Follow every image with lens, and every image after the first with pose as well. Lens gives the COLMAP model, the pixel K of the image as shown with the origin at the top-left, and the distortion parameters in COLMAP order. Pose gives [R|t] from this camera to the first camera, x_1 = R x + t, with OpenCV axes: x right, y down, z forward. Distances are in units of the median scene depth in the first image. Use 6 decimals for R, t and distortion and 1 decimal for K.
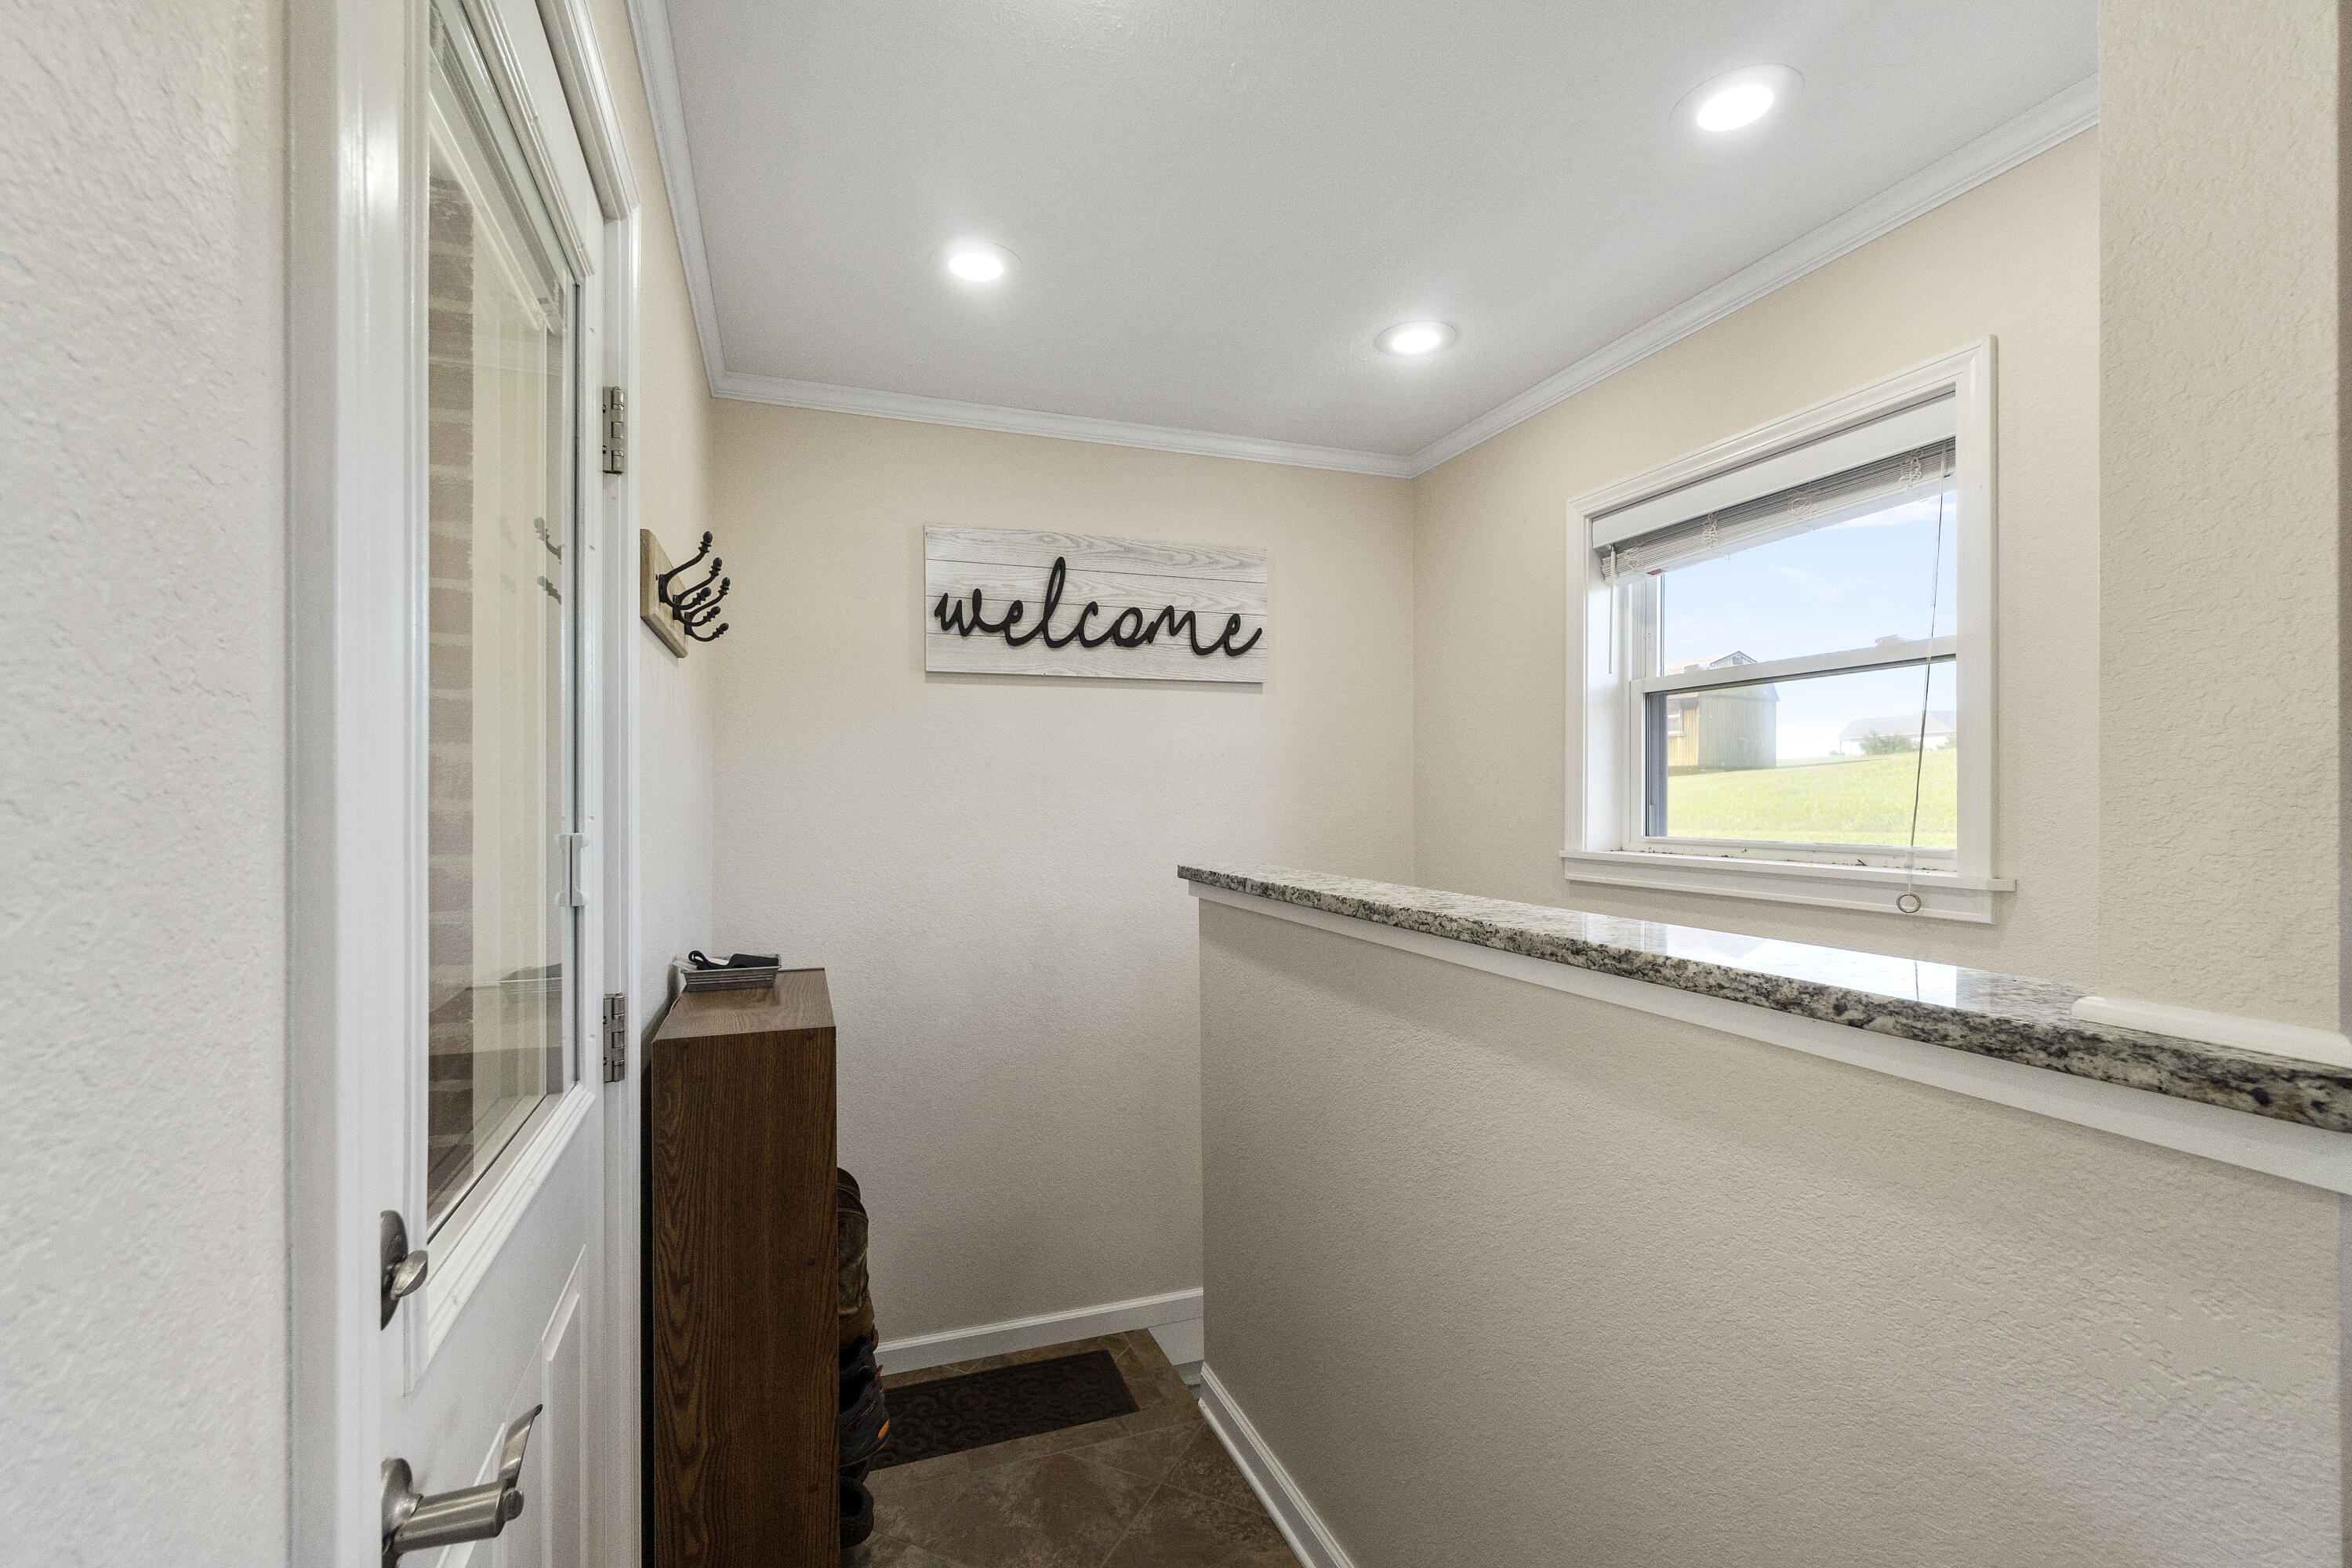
lens RADIAL K [[1022.1, 0, 1183.8], [0, 1022.1, 799.9], [0, 0, 1]] dist [-0.002069, 0.000126]
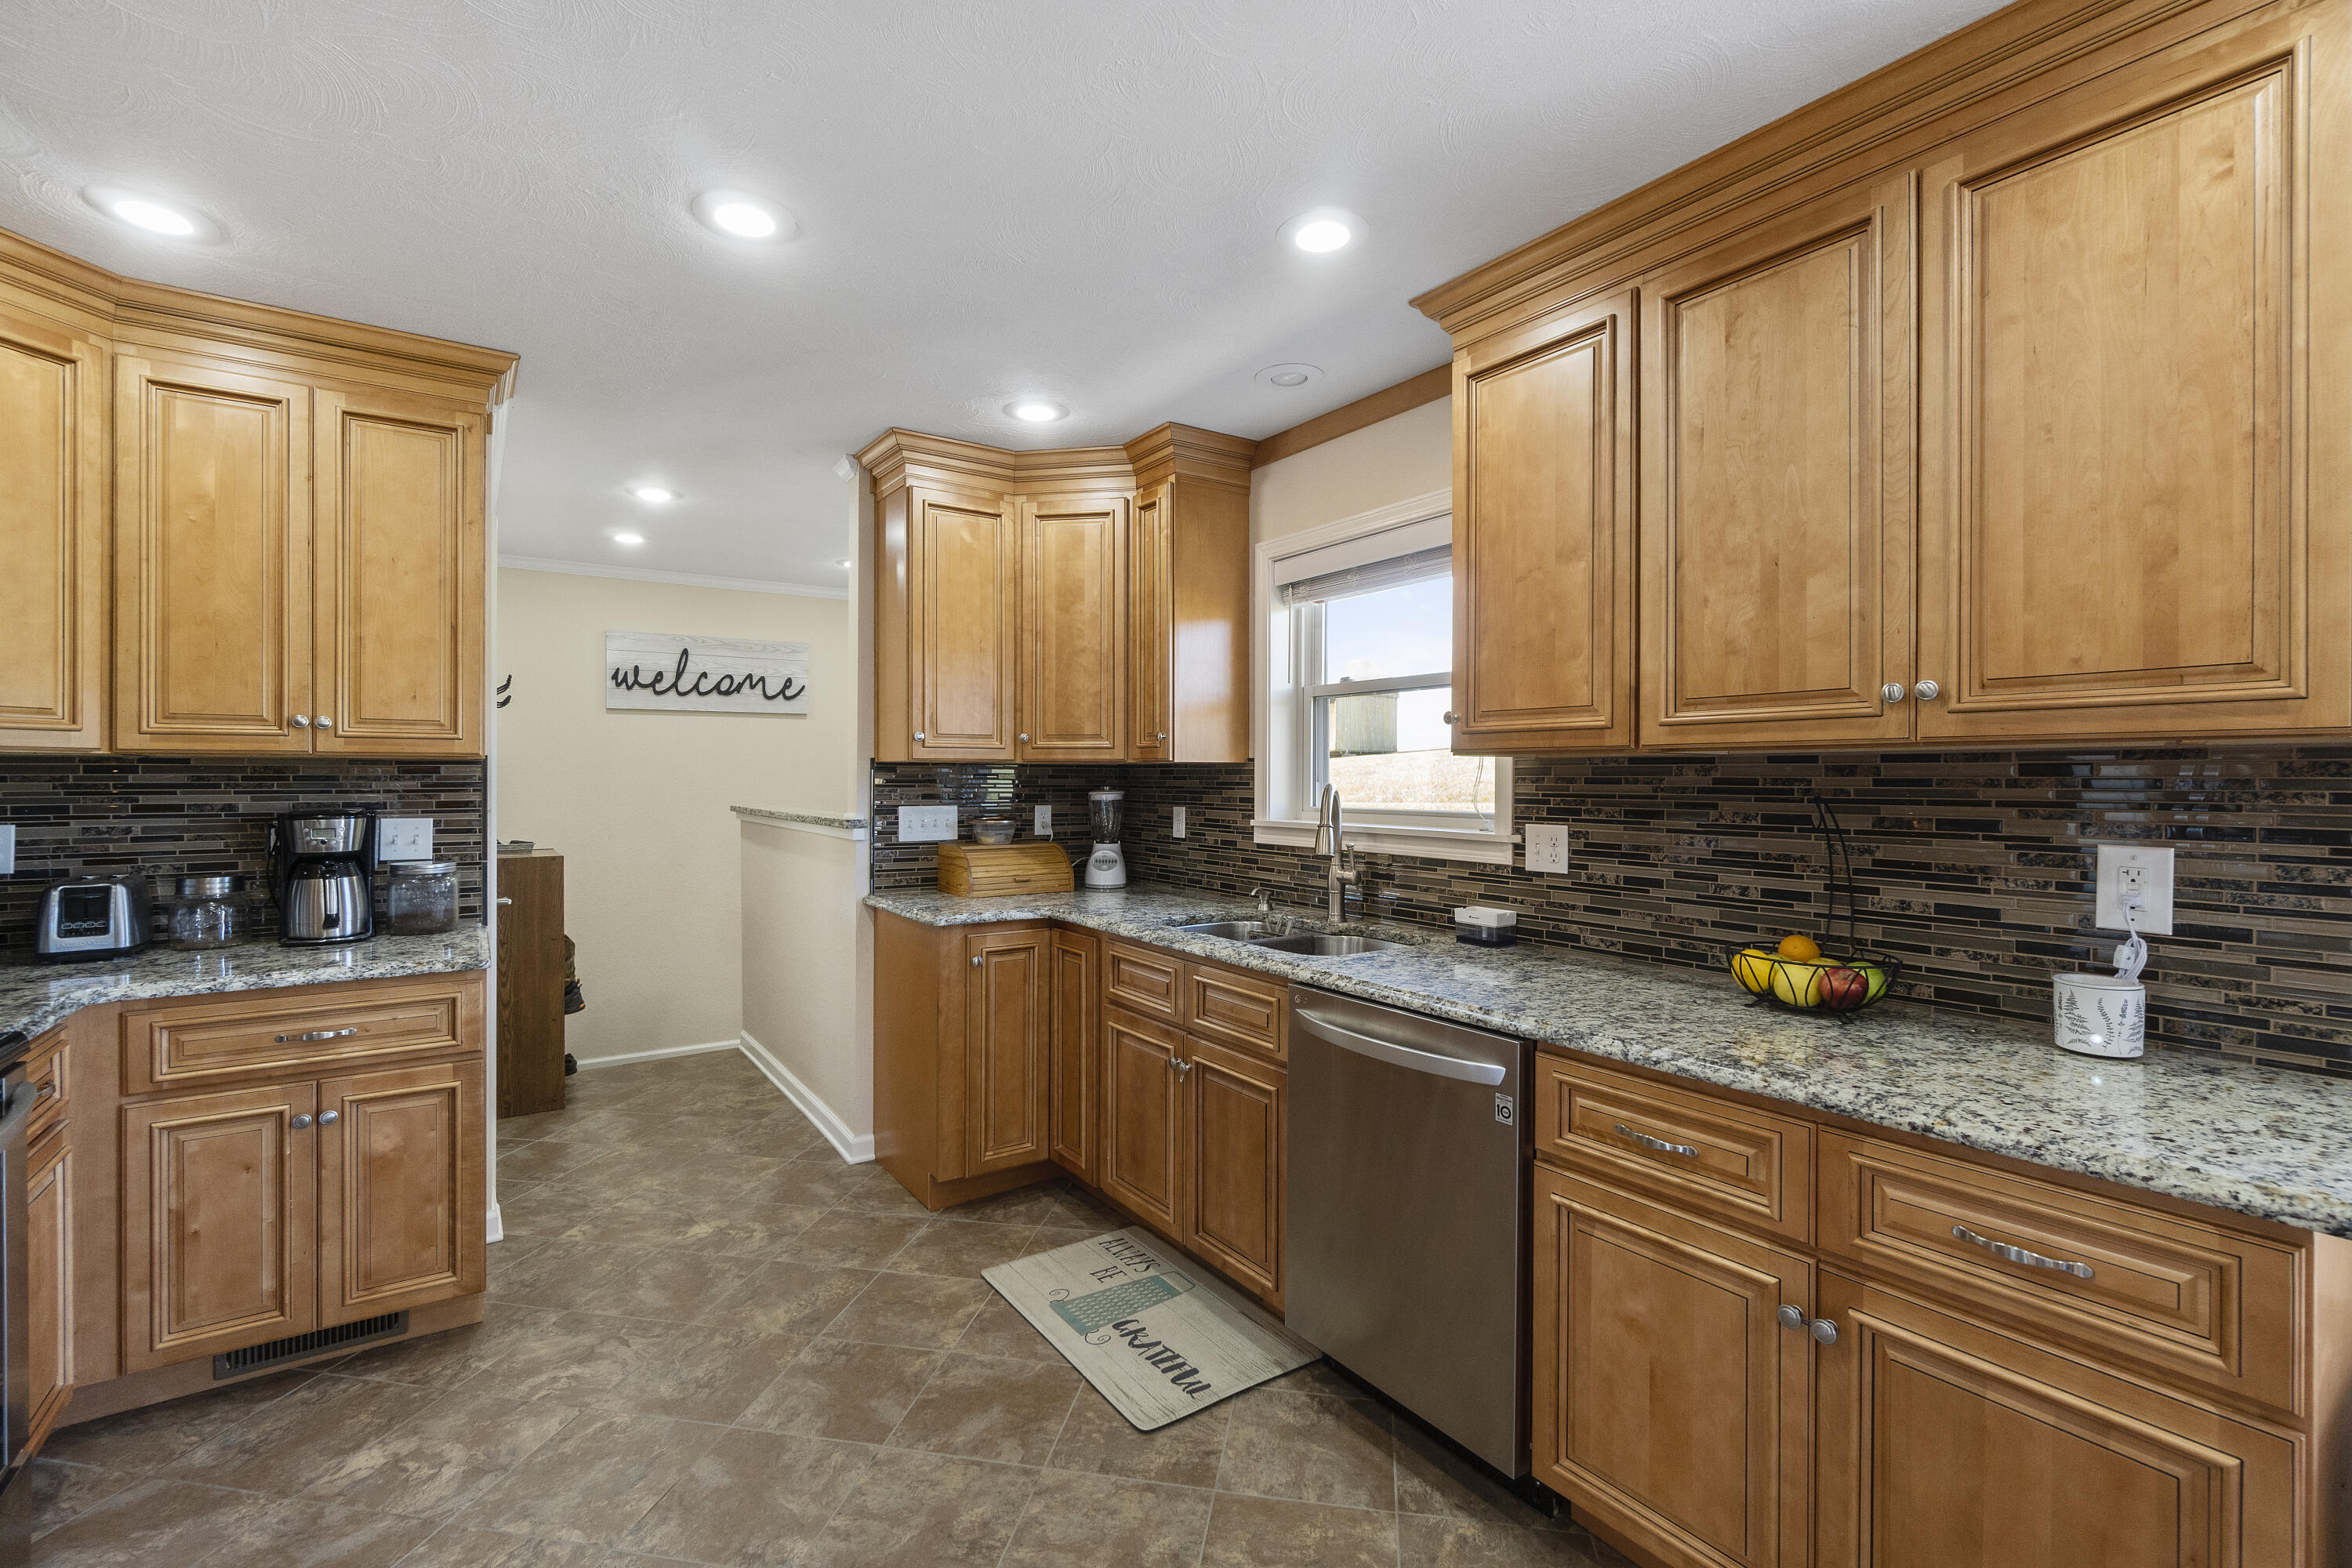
lens RADIAL K [[1022.1, 0, 1181.6], [0, 1022.1, 778.8], [0, 0, 1]] dist [-0.002069, 0.000126]
pose [[0.969670, 0.001959, 0.244409, 0.308737], [-0.001690, 0.999998, -0.001311, 0.006160], [-0.244411, 0.000858, 0.969671, -1.062215]]
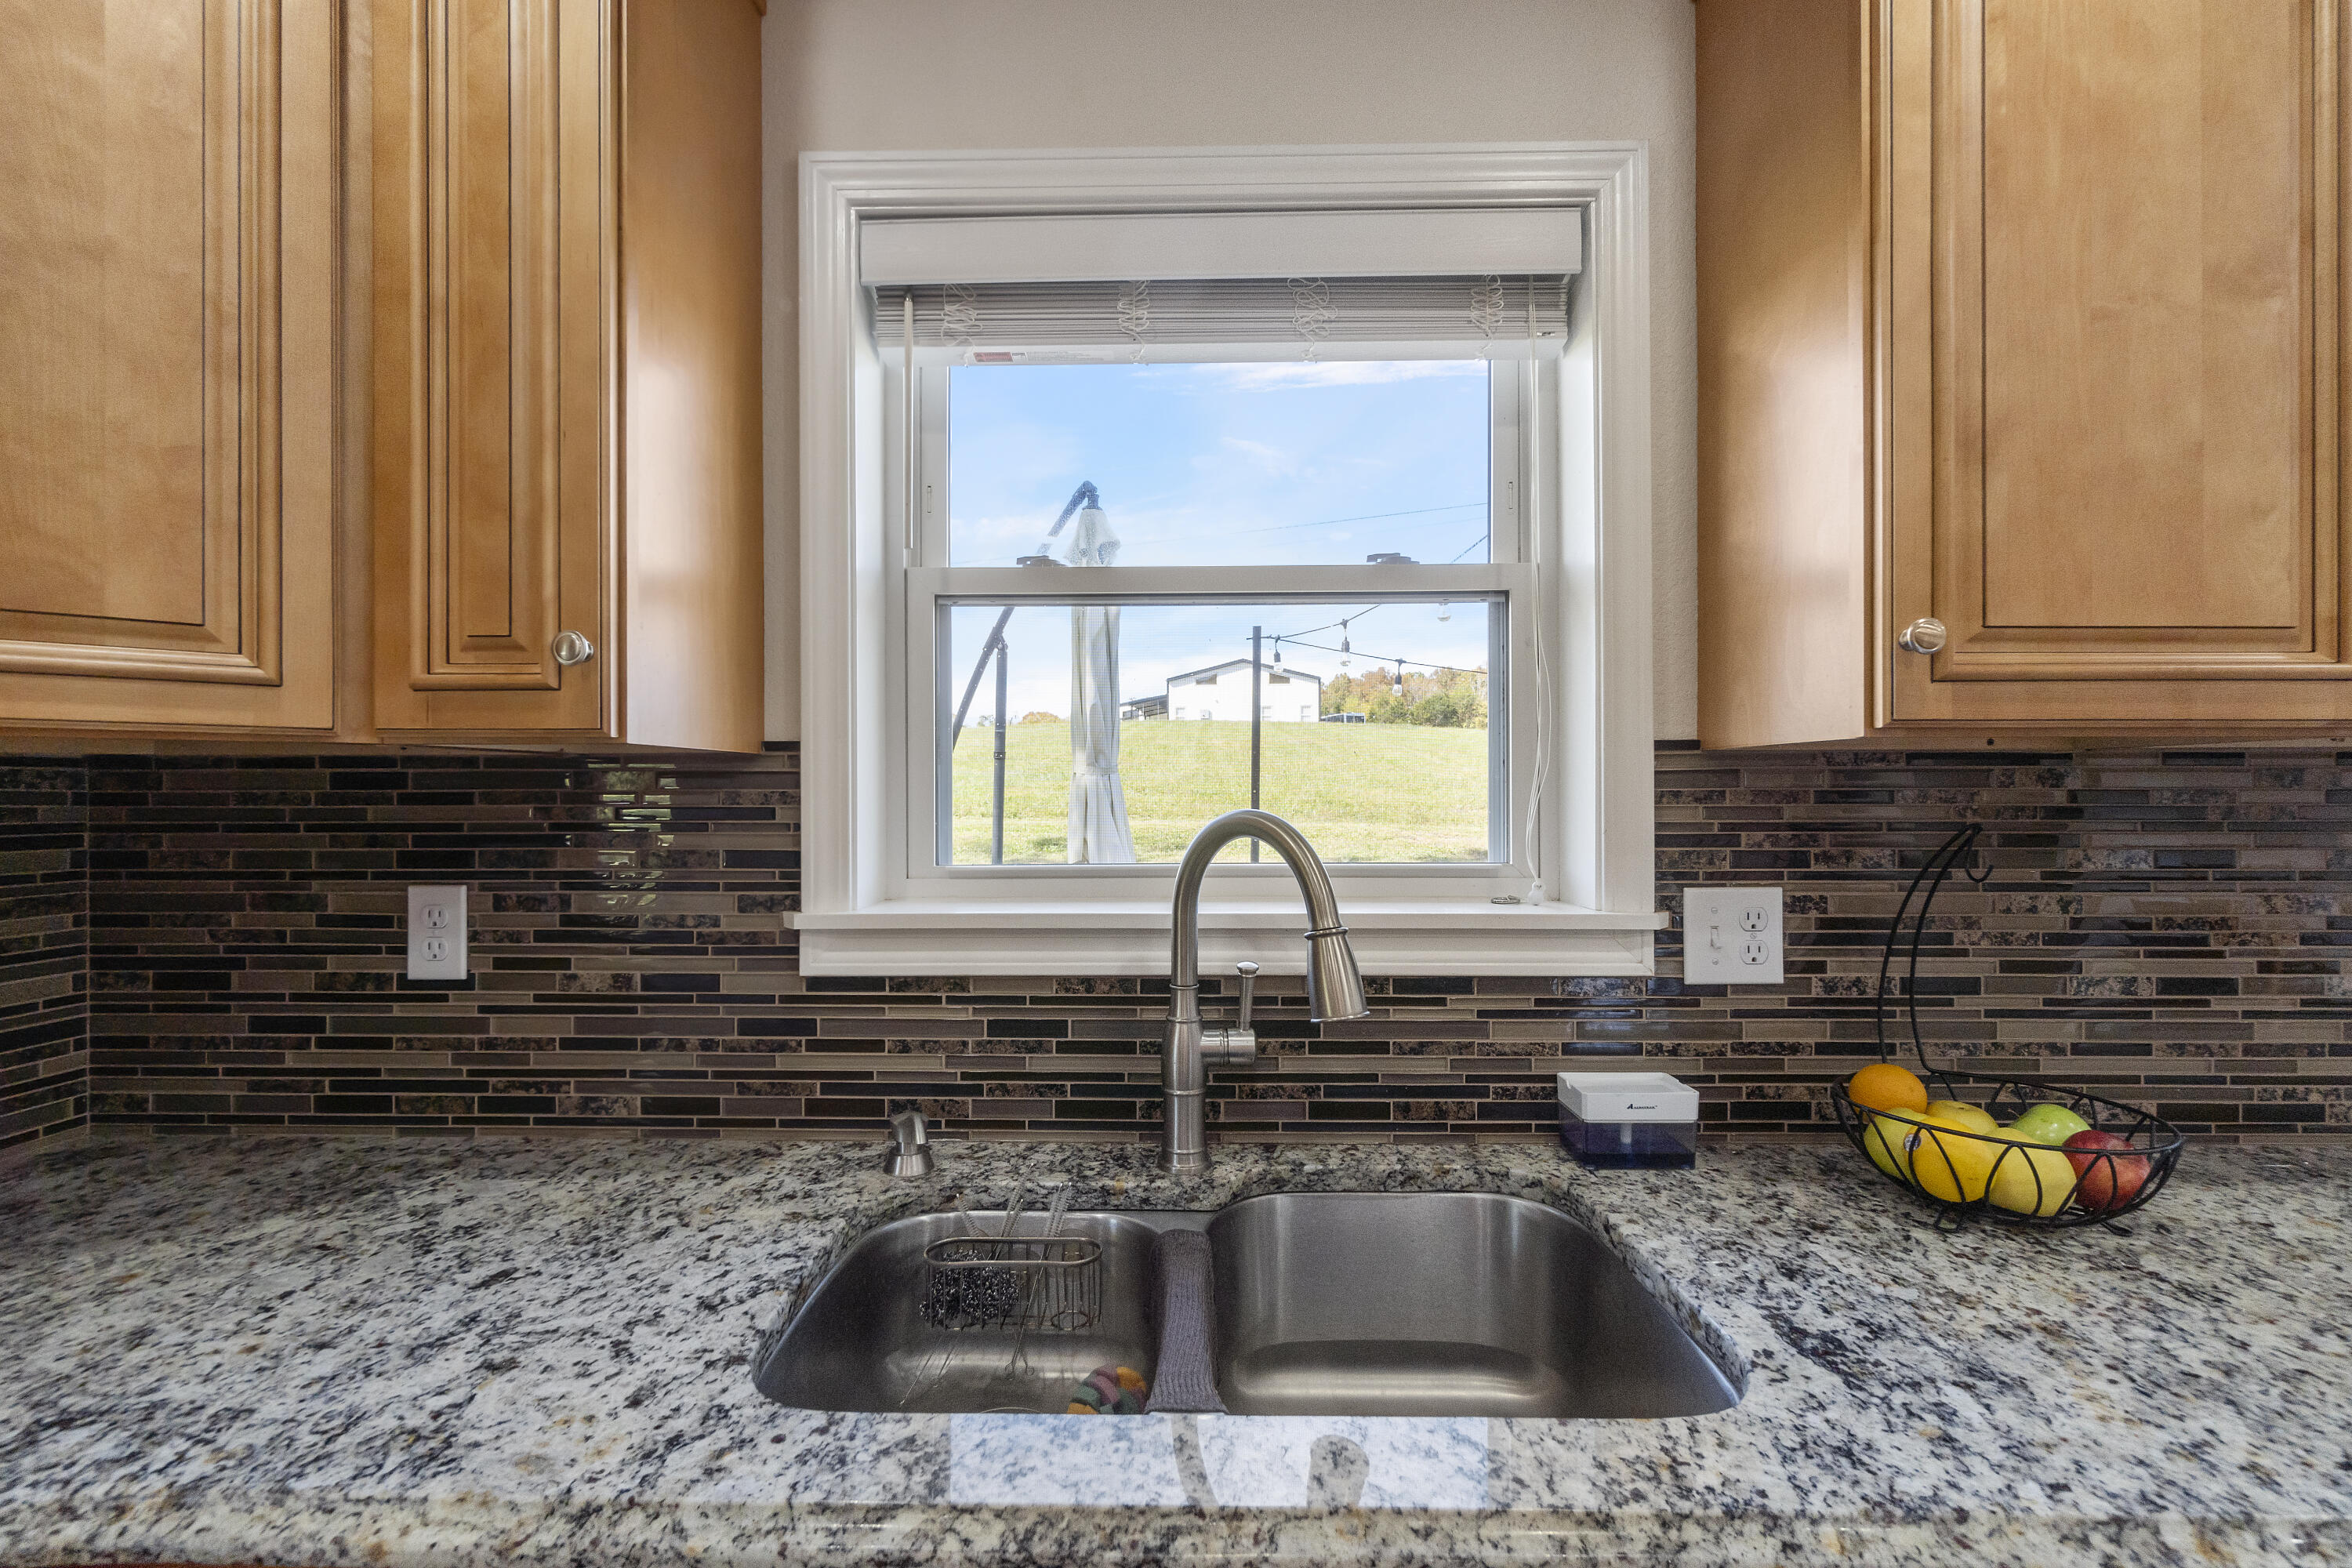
lens RADIAL K [[1022.1, 0, 1174.5], [0, 1022.1, 794.5], [0, 0, 1]] dist [-0.002069, 0.000126]
pose [[0.367745, -0.004515, 0.929916, 0.339329], [0.005529, 0.999981, 0.002669, 0.002349], [-0.929910, 0.004160, 0.367763, -0.244552]]
